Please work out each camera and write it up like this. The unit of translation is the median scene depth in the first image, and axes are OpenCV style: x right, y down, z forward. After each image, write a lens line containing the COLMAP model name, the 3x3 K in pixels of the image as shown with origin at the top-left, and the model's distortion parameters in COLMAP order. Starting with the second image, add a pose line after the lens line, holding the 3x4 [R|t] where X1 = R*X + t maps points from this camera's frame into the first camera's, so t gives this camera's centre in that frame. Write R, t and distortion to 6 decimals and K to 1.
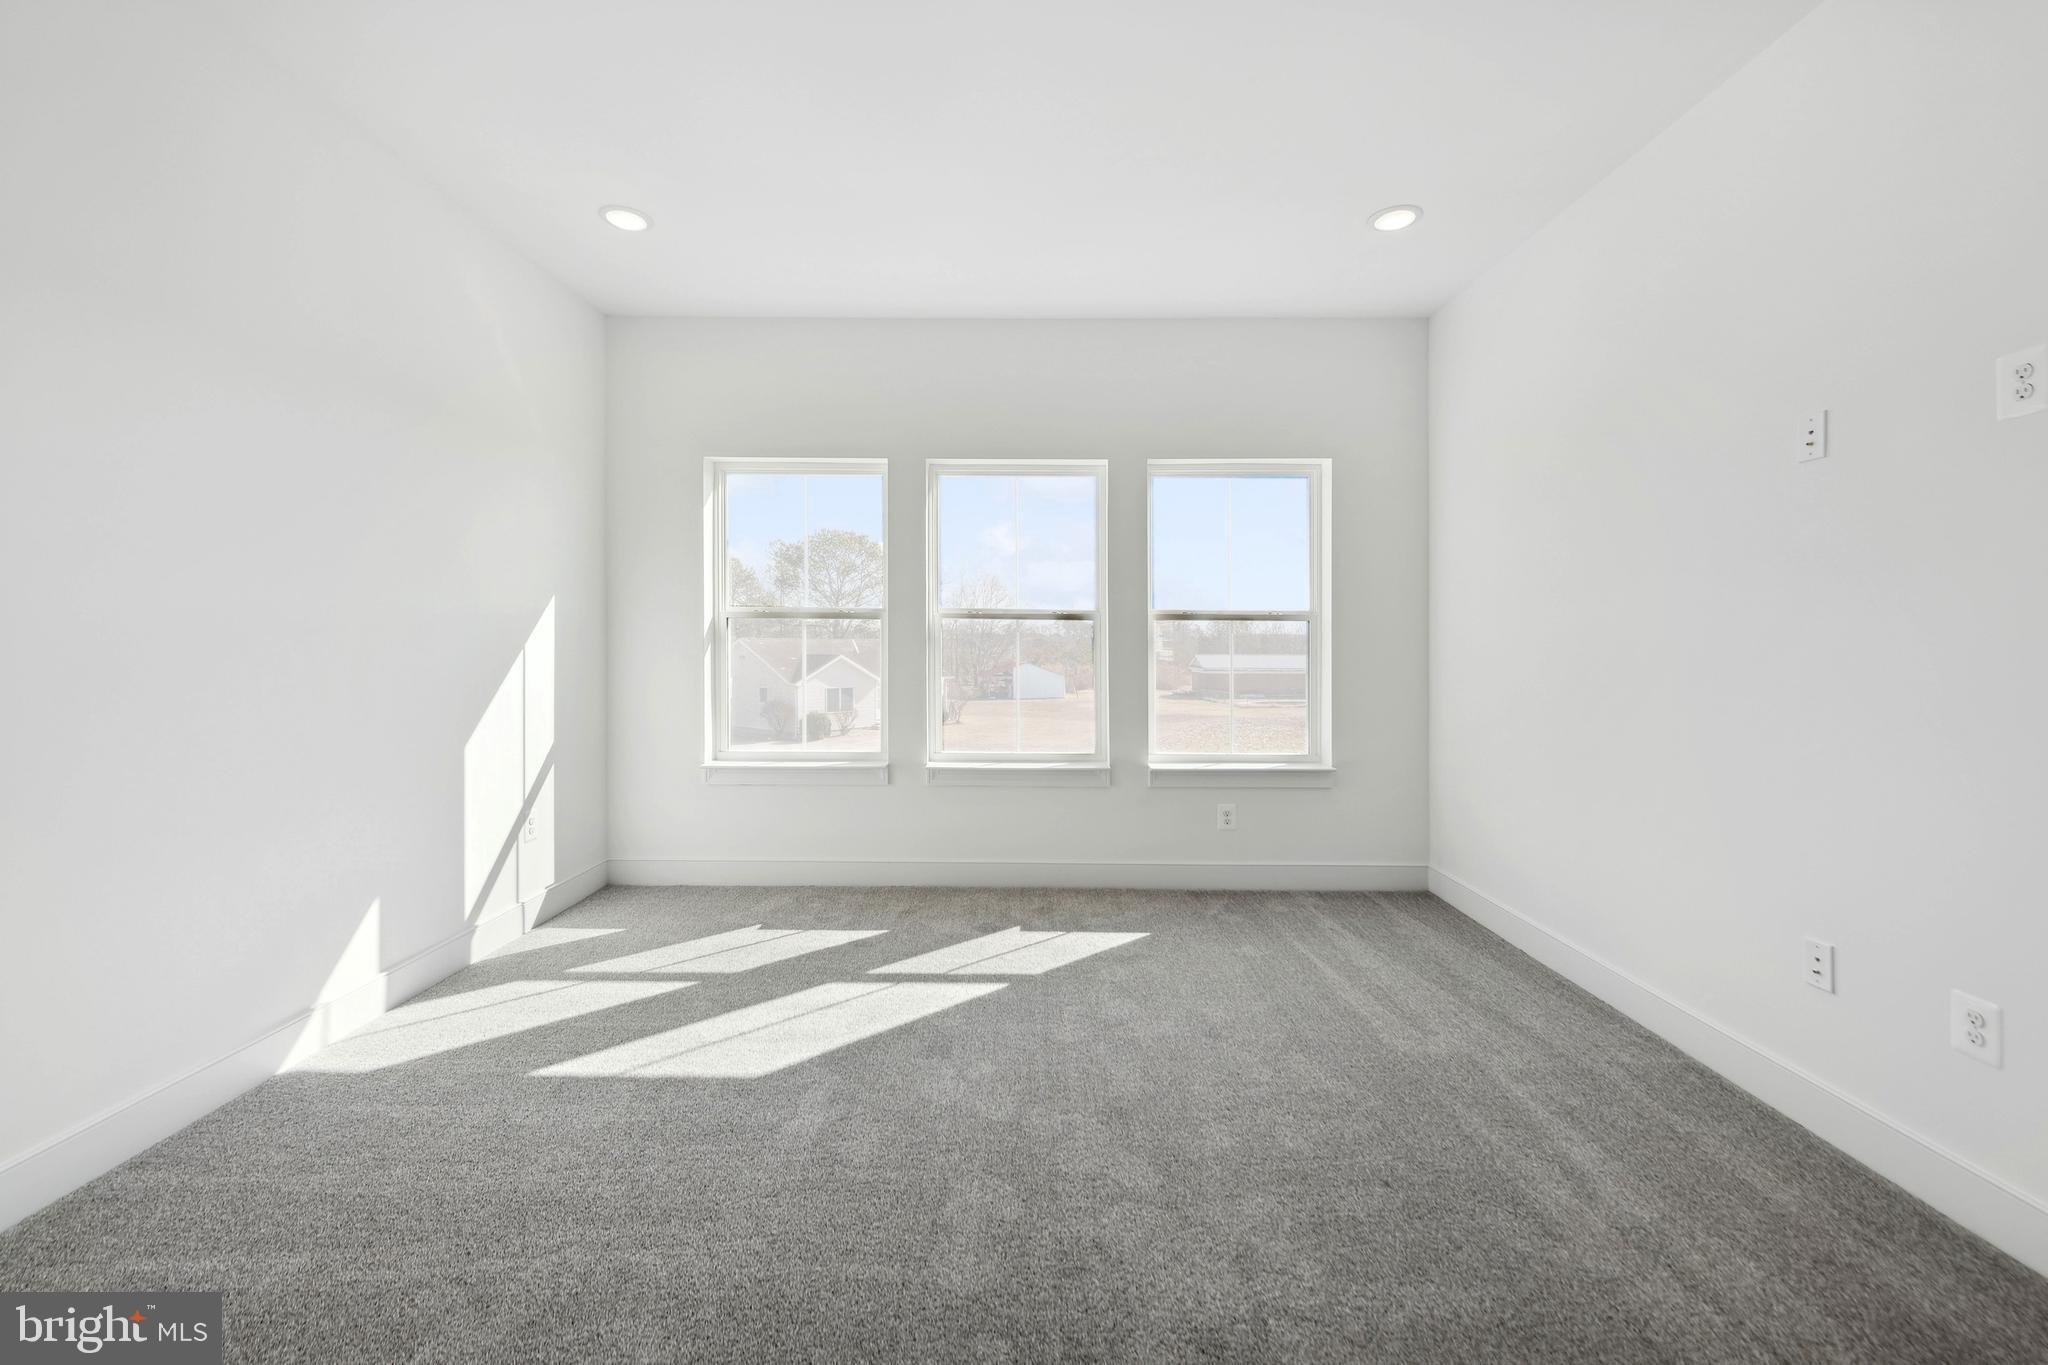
lens RADIAL K [[805.3, 0, 1011.8], [0, 805.3, 655.9], [0, 0, 1]] dist [0.000496, 0.000045]
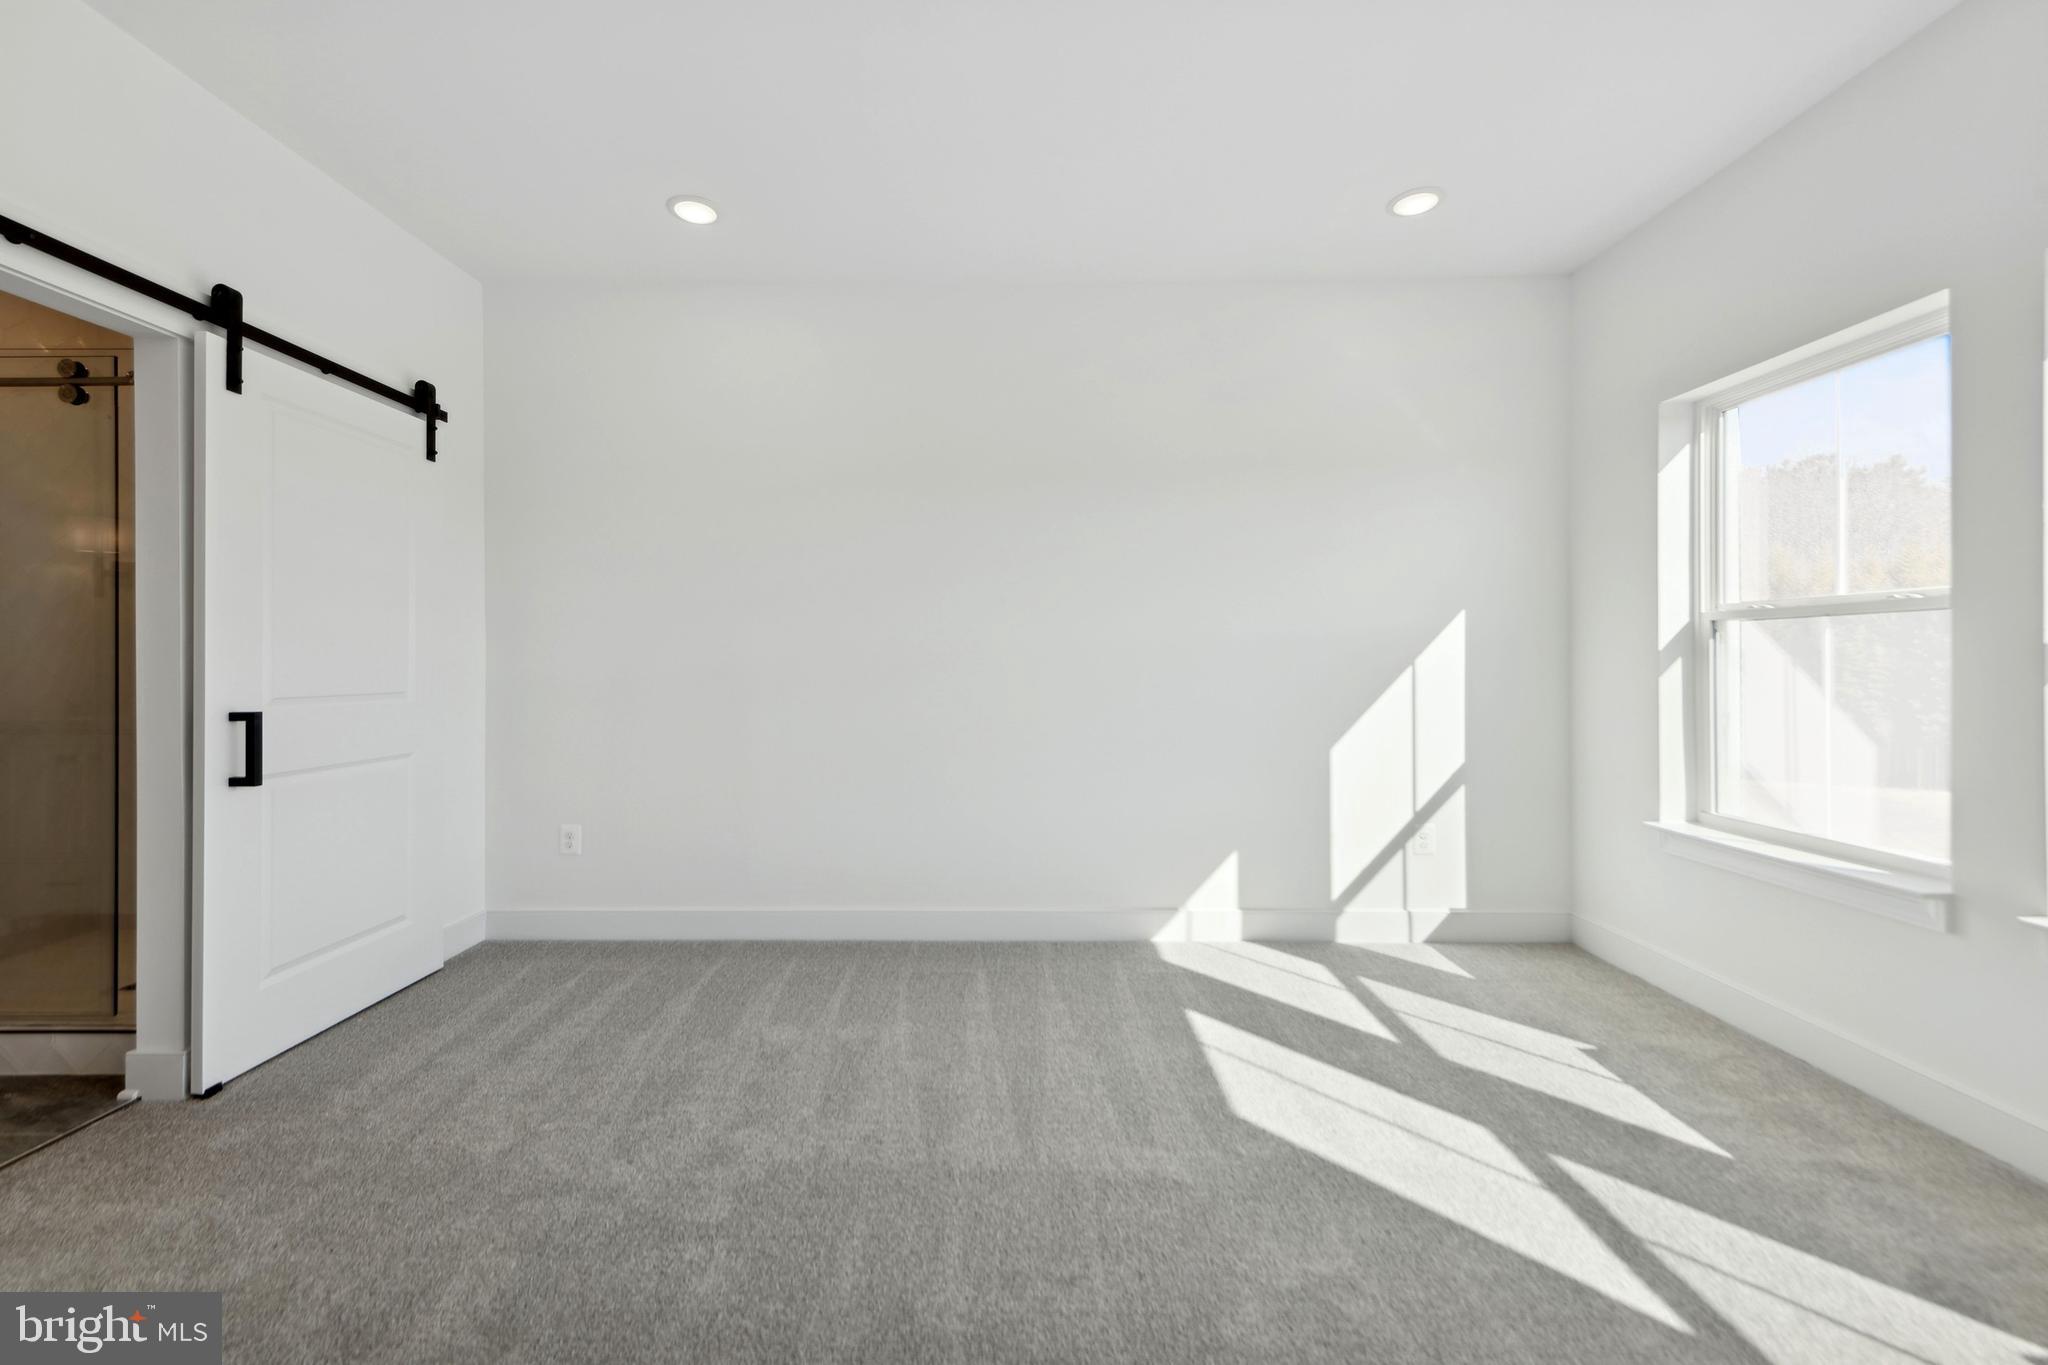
lens RADIAL K [[820.2, 0, 1020.6], [0, 820.2, 668.4], [0, 0, 1]] dist [0.000076, -0.000239]
pose [[-0.002276, 0.002354, -0.999995, 0.455649], [-0.016552, 0.999860, 0.002392, 0.003263], [0.999860, 0.016557, -0.002237, 0.528518]]
